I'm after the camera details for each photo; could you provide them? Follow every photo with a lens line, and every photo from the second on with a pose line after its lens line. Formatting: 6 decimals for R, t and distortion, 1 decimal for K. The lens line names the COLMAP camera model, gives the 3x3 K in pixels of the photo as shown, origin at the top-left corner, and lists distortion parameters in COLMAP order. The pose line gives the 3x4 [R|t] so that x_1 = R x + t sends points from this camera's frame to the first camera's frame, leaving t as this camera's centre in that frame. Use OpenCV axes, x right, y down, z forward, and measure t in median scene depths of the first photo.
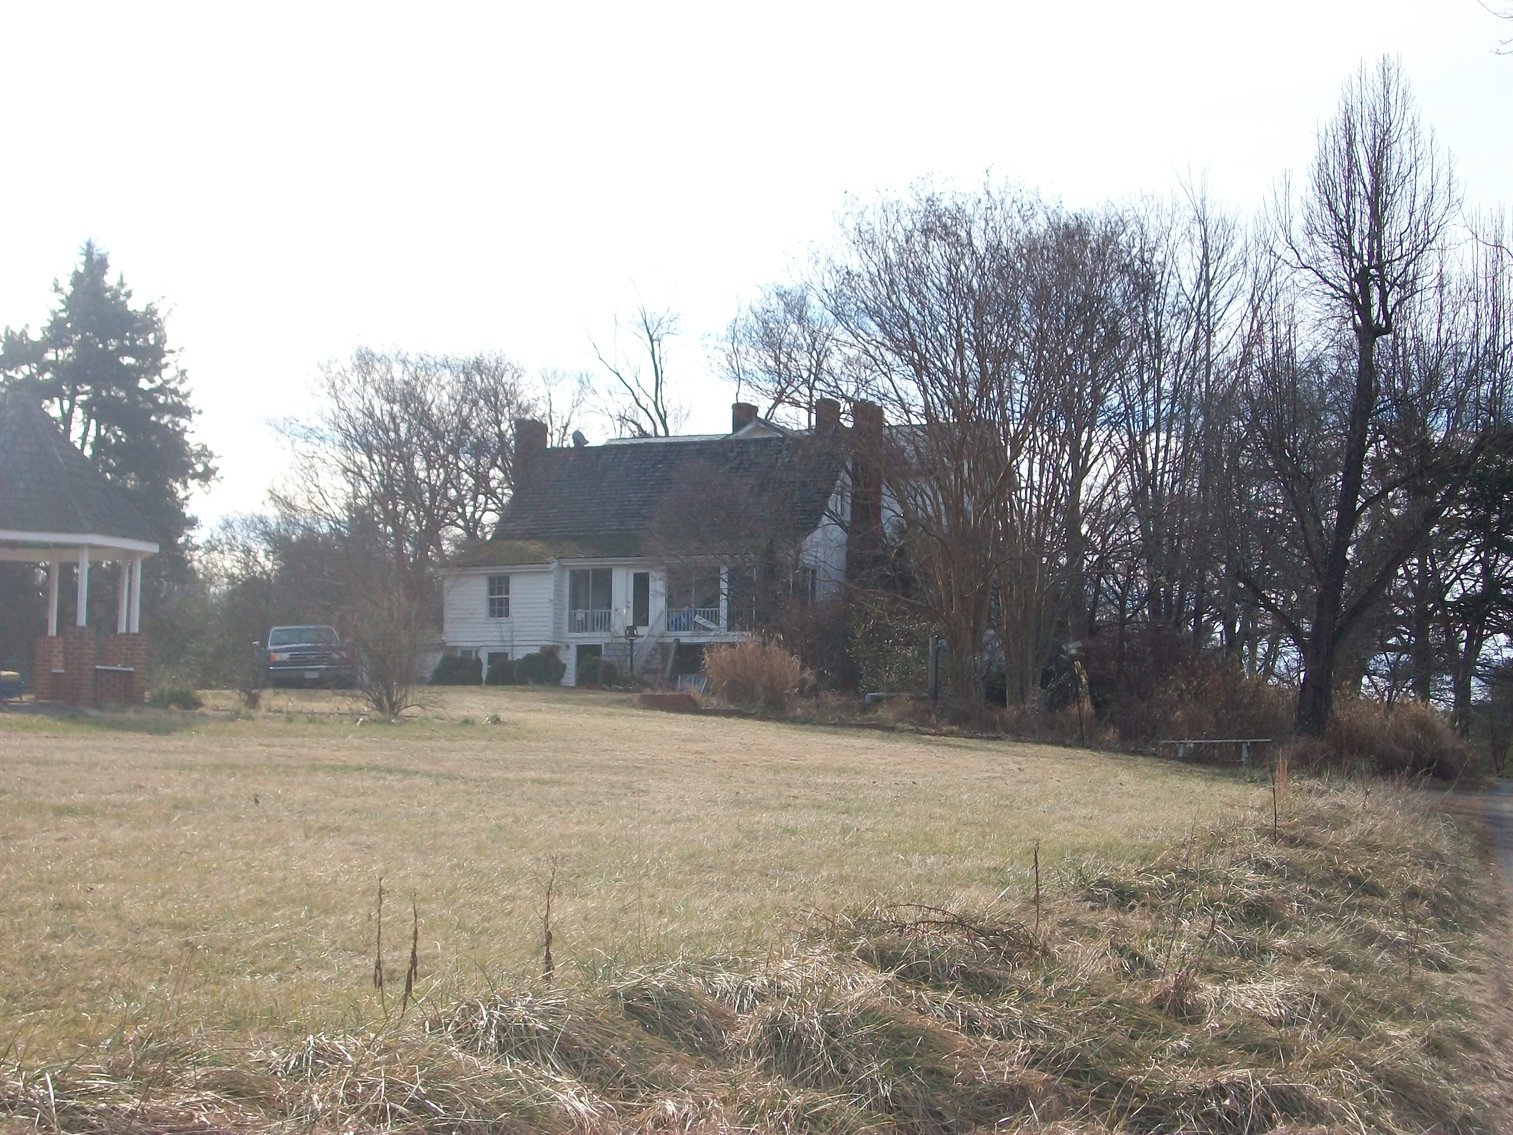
lens RADIAL K [[2336.6, 0, 757.2], [0, 2336.6, 564.9], [0, 0, 1]] dist [0.003575, 0.000000]
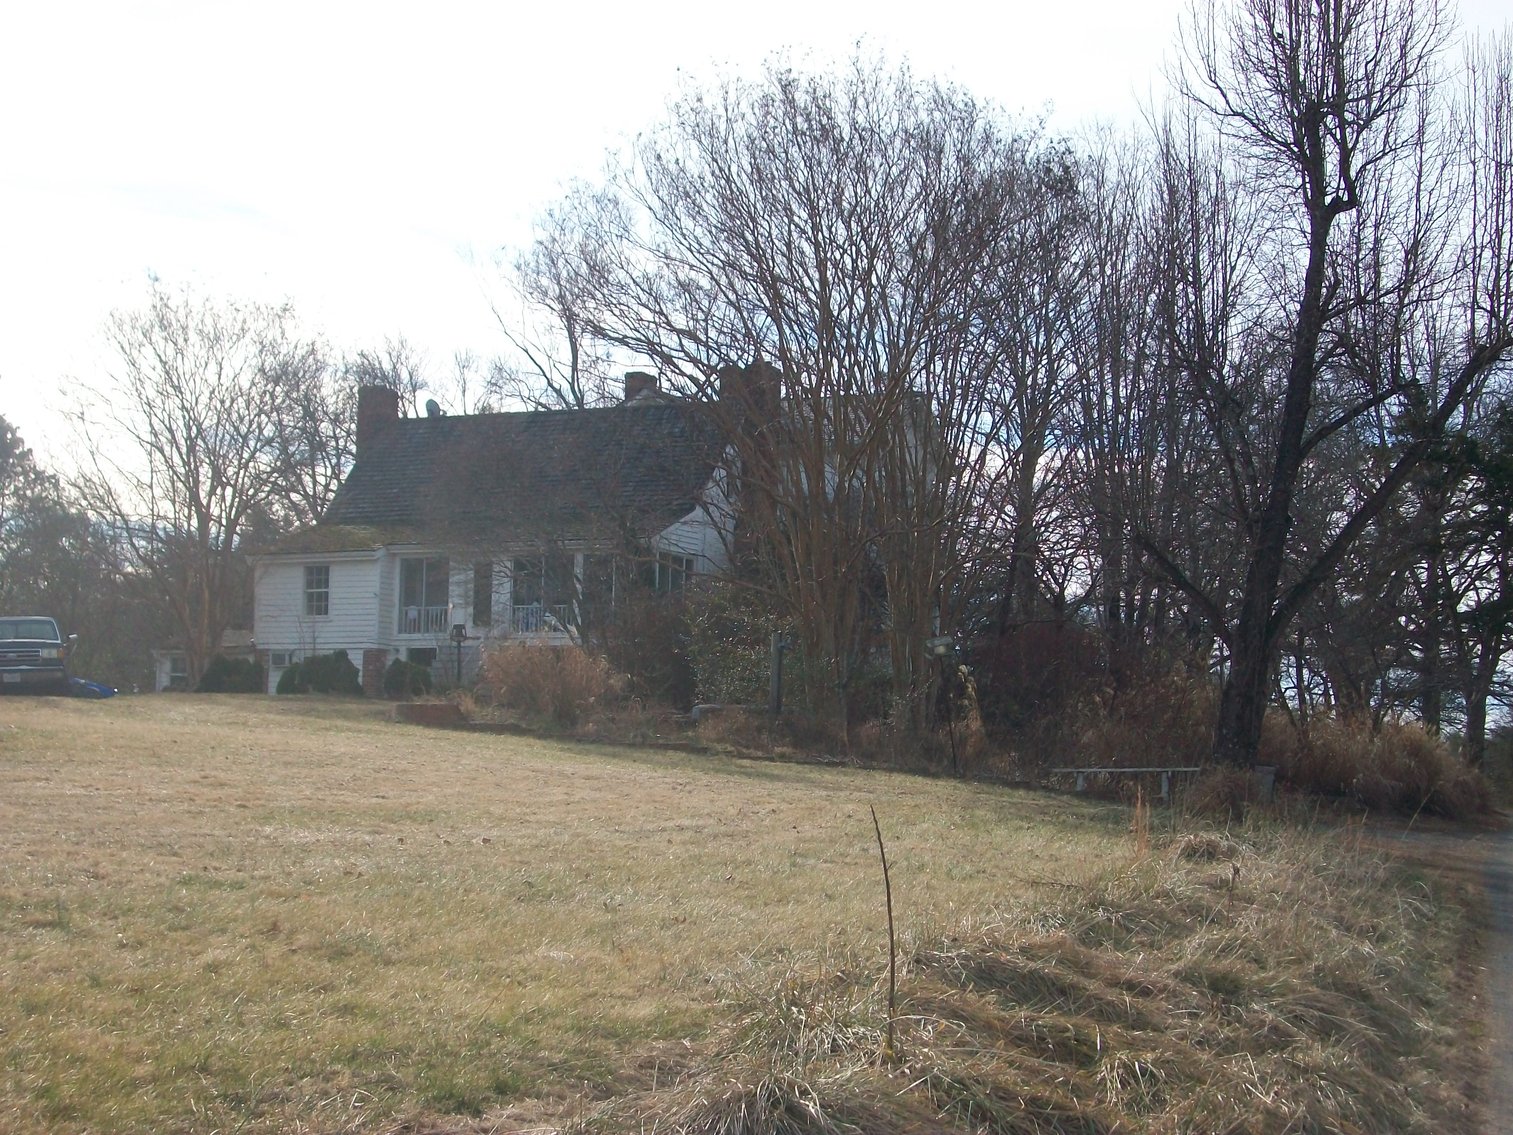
lens RADIAL K [[2336.6, 0, 755.8], [0, 2336.6, 571.1], [0, 0, 1]] dist [0.003575, 0.000000]
pose [[0.999906, 0.006526, -0.012086, 0.060931], [-0.006615, 0.999952, -0.007295, 0.012641], [0.012038, 0.007374, 0.999900, 0.176250]]
